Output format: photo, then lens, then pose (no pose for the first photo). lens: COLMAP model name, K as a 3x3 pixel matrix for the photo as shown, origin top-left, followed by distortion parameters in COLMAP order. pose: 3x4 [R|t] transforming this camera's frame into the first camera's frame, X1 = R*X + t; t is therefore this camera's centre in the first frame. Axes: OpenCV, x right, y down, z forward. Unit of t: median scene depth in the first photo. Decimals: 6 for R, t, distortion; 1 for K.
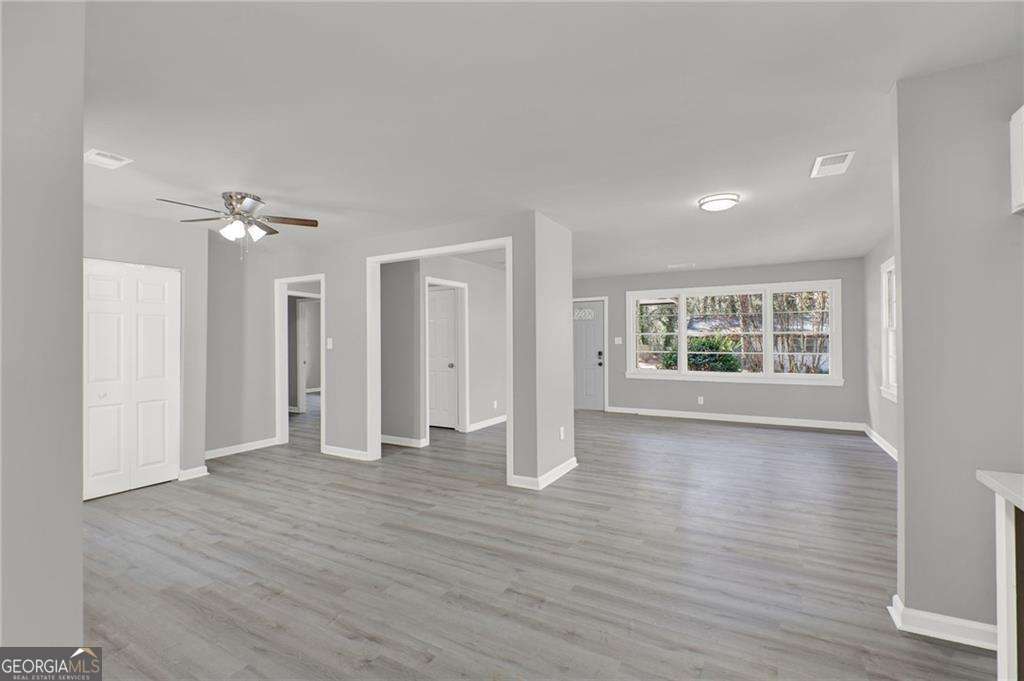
lens RADIAL K [[455.7, 0, 506.1], [0, 455.7, 340.9], [0, 0, 1]] dist [-0.001840, -0.000346]
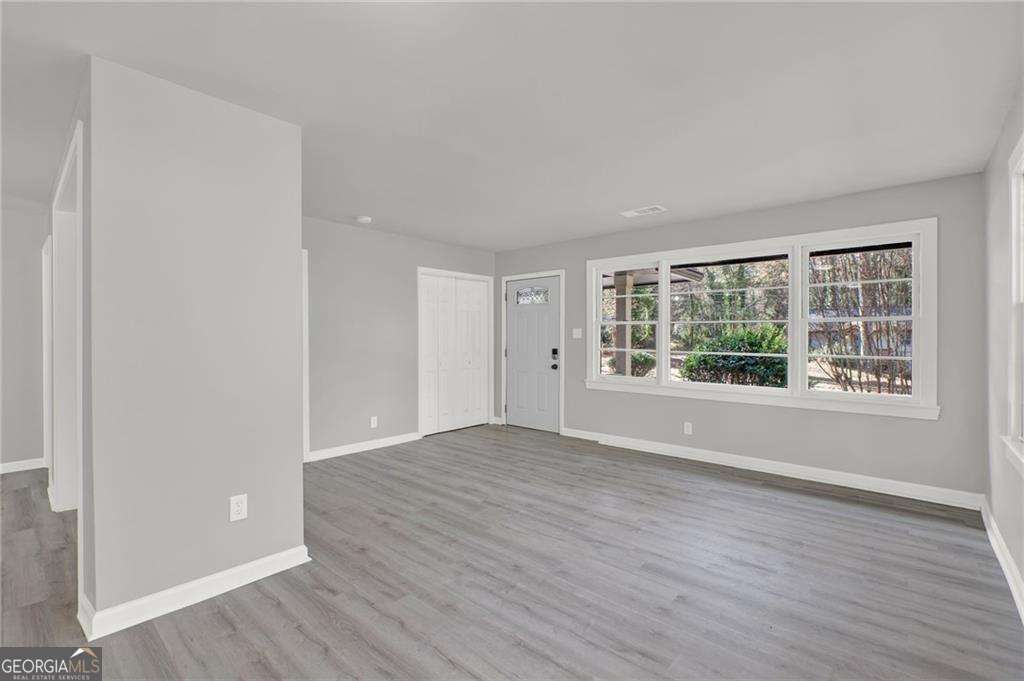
lens RADIAL K [[458.7, 0, 512.0], [0, 458.7, 340.5], [0, 0, 1]] dist [0.000827, 0.000015]
pose [[0.978656, 0.009615, -0.205279, 0.297228], [-0.007087, 0.999890, 0.013044, 0.001900], [0.205381, -0.011311, 0.978617, 0.307673]]
